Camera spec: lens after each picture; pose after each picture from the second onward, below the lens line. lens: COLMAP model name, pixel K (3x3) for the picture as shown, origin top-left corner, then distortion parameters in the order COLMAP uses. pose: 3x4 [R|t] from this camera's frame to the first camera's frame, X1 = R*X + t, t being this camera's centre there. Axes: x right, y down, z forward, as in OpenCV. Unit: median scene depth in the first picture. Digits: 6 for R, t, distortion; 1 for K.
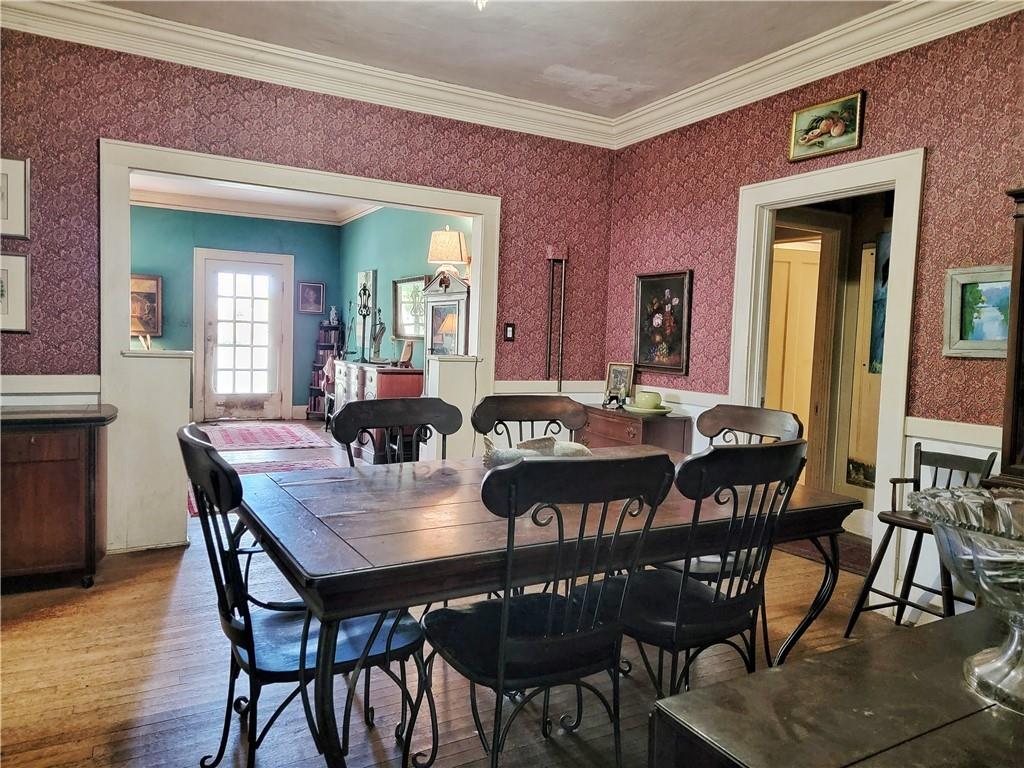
lens RADIAL K [[708.3, 0, 524.3], [0, 708.3, 373.0], [0, 0, 1]] dist [0.071987, -0.062988]
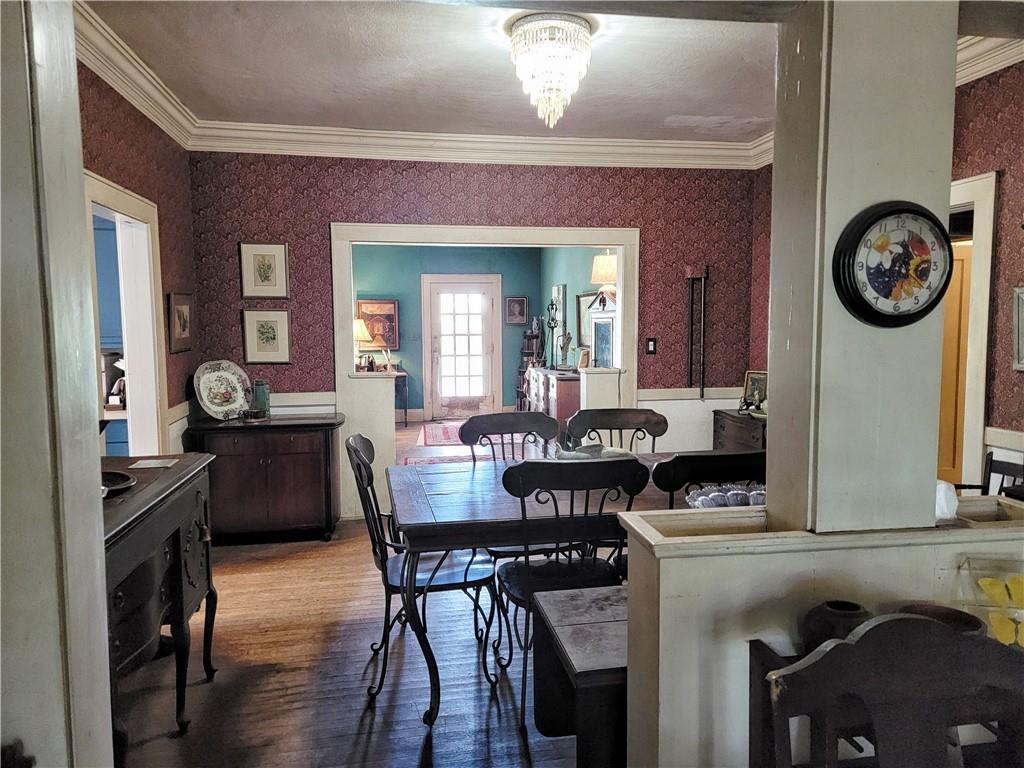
lens RADIAL K [[707.6, 0, 513.5], [0, 707.6, 380.8], [0, 0, 1]] dist [0.089106, -0.071849]
pose [[0.945041, -0.015884, -0.326567, 0.166956], [0.021556, 0.999673, 0.013755, -0.026863], [0.326242, -0.020039, 0.945074, -0.168987]]
